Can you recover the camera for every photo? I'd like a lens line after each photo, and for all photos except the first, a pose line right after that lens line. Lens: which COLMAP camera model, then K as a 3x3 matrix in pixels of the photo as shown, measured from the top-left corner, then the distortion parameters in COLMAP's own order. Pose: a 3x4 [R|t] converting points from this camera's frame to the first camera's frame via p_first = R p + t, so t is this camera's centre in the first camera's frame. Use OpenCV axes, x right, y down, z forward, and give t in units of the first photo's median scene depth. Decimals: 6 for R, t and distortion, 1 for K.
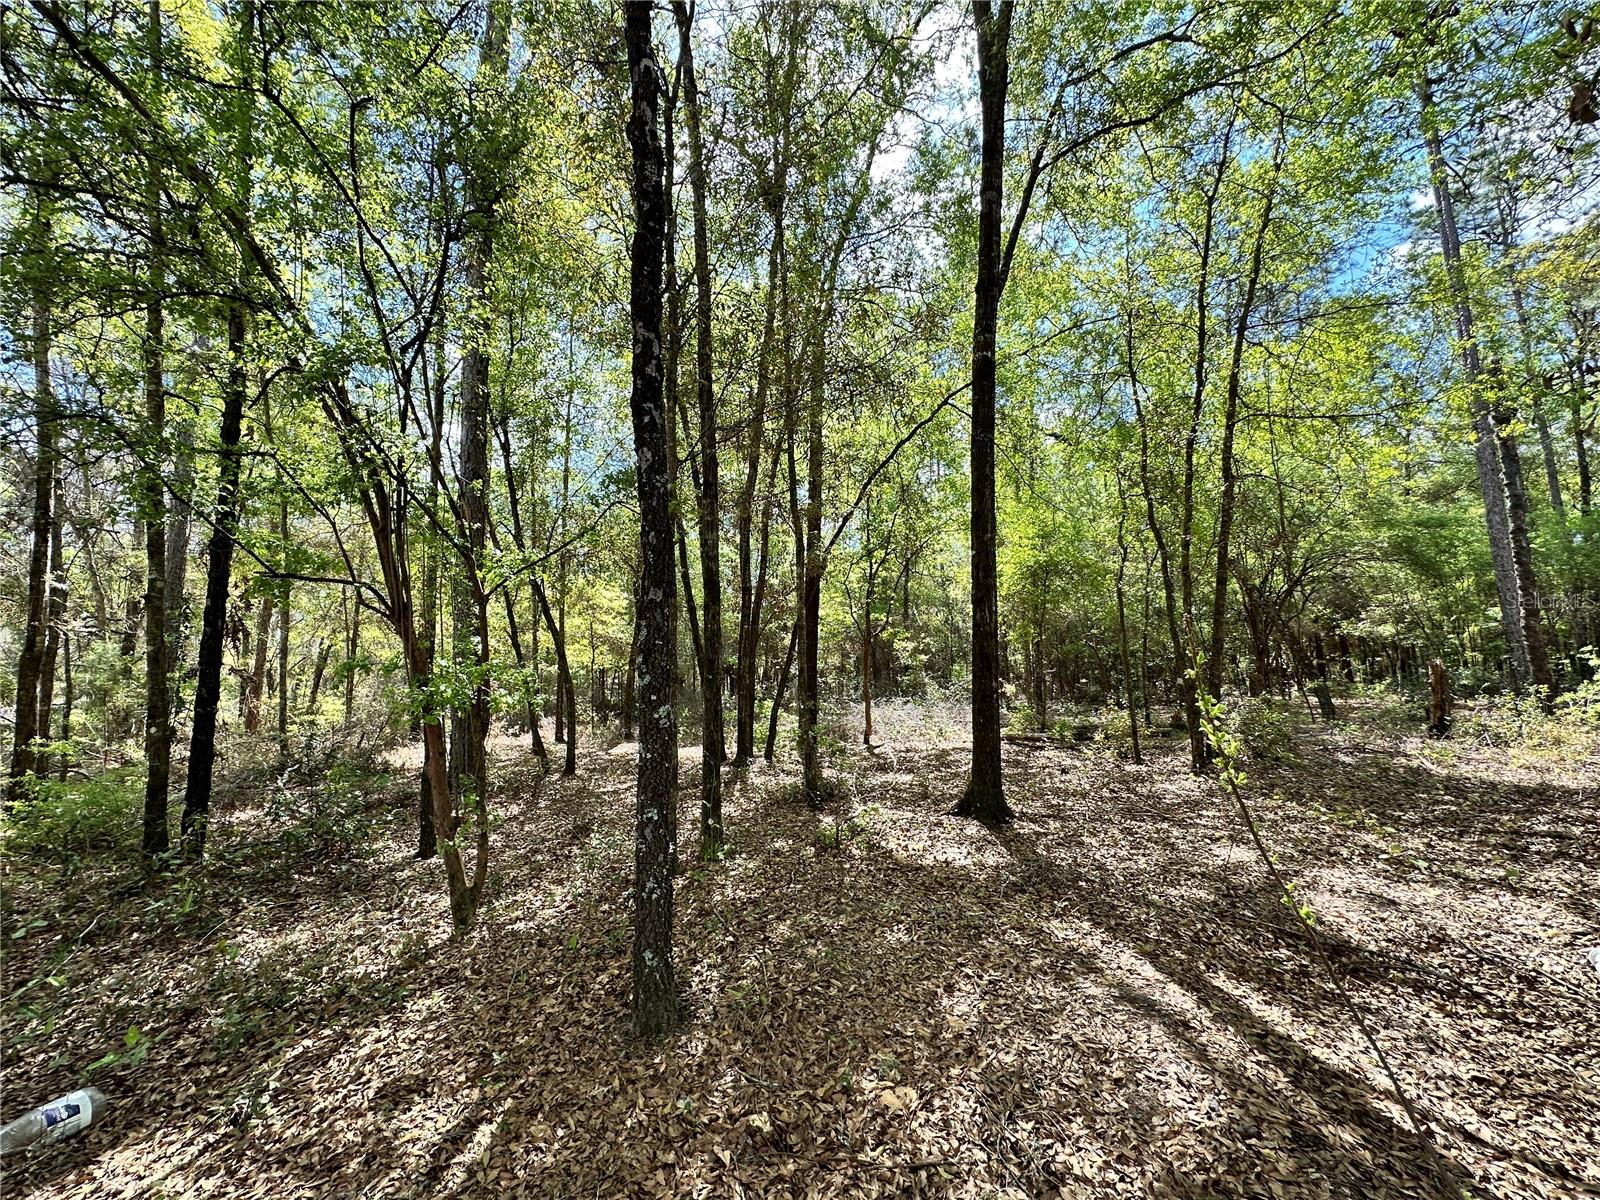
lens RADIAL K [[637.7, 0, 792.8], [0, 637.7, 600.0], [0, 0, 1]] dist [-0.004018, 0.000877]
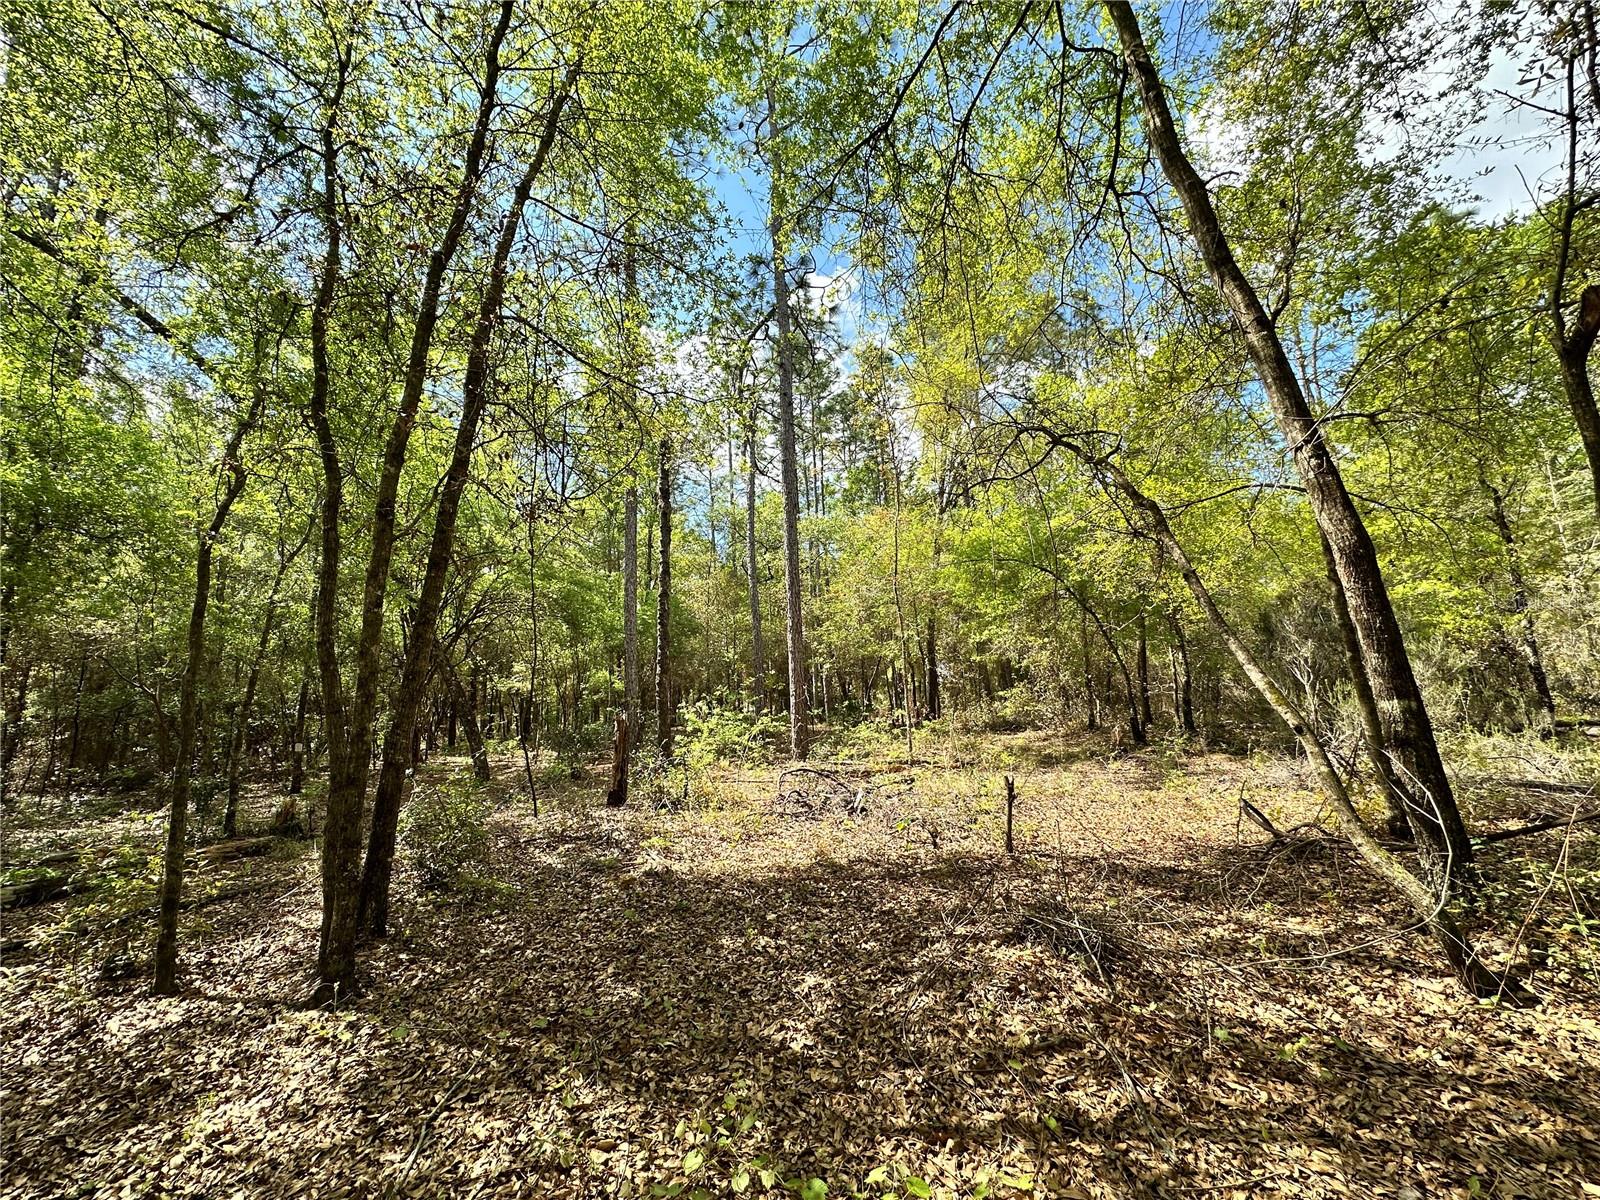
lens RADIAL K [[637.7, 0, 796.4], [0, 637.7, 595.5], [0, 0, 1]] dist [-0.004018, 0.000877]
pose [[0.363684, 0.167356, 0.916366, 0.713775], [-0.080578, 0.985694, -0.148038, 0.119234], [-0.928031, -0.020000, 0.371966, 1.248025]]
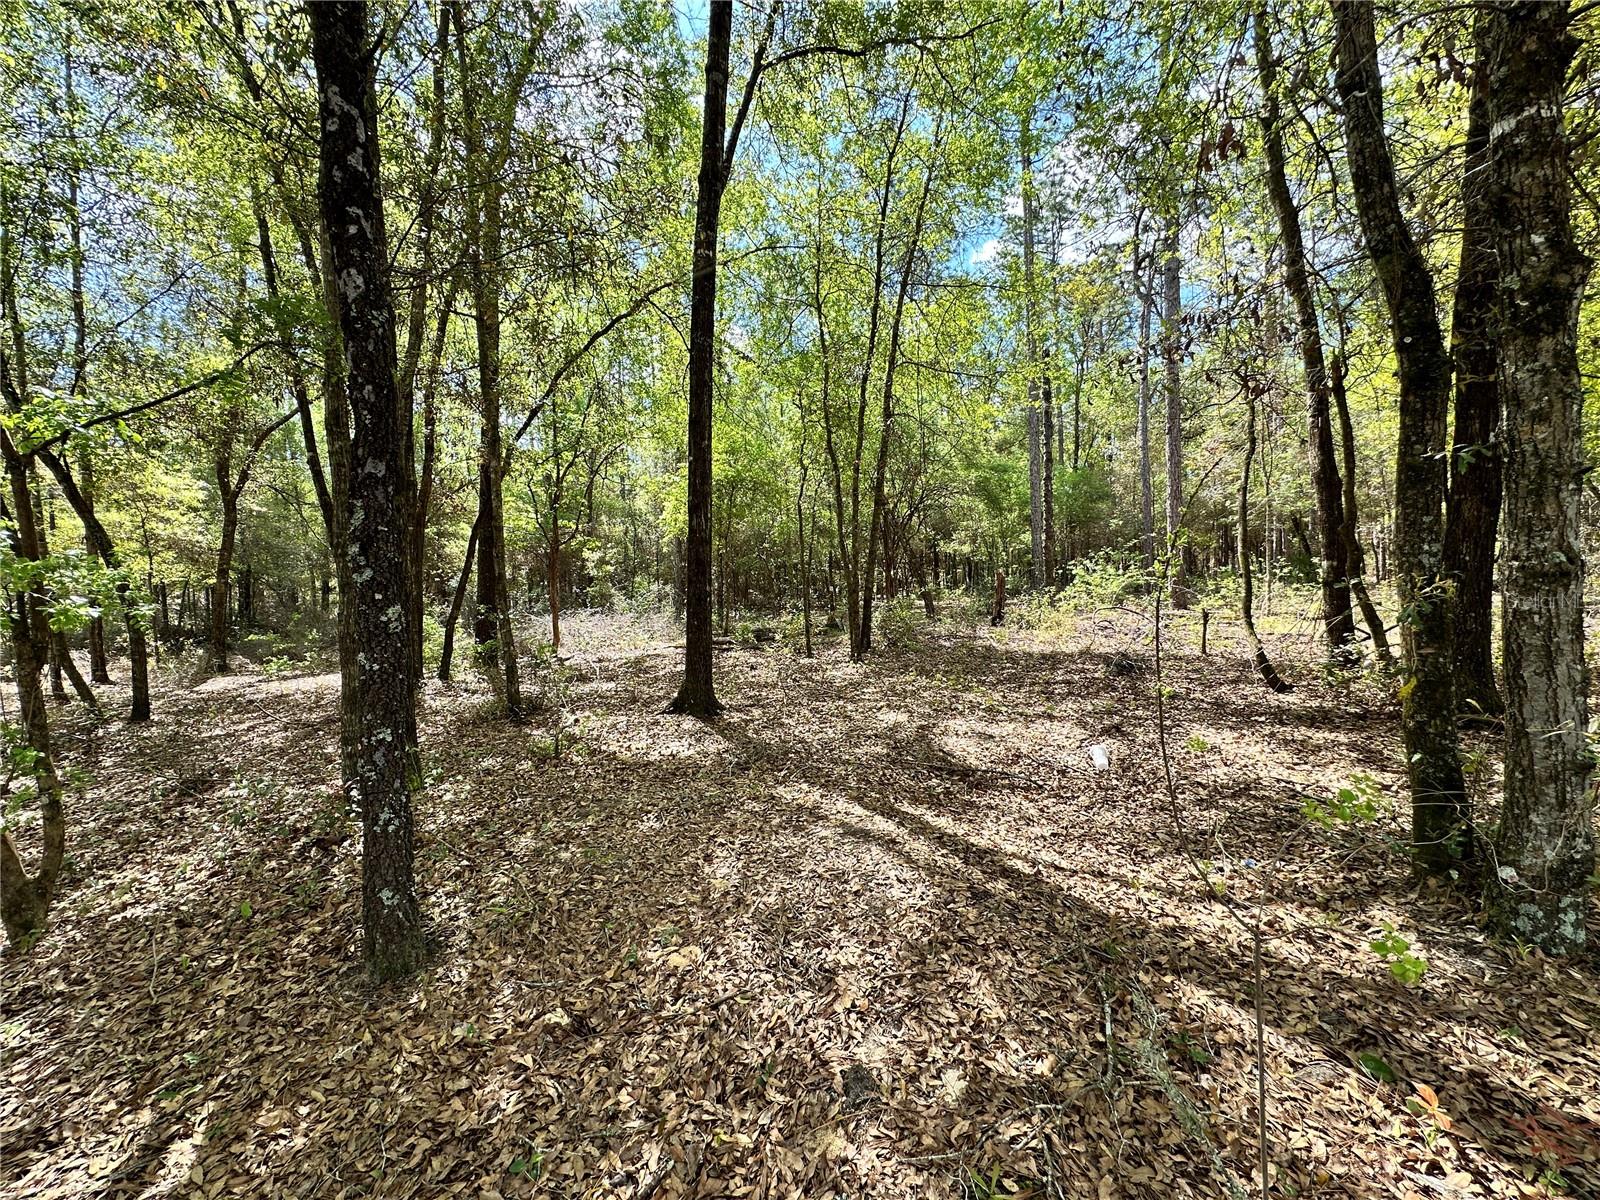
lens RADIAL K [[637.7, 0, 796.6], [0, 637.7, 600.9], [0, 0, 1]] dist [-0.004018, 0.000877]
pose [[0.875668, -0.022069, 0.482409, -0.097077], [-0.044161, 0.991110, 0.125502, 0.022497], [-0.480890, -0.131202, 0.866909, 0.029005]]
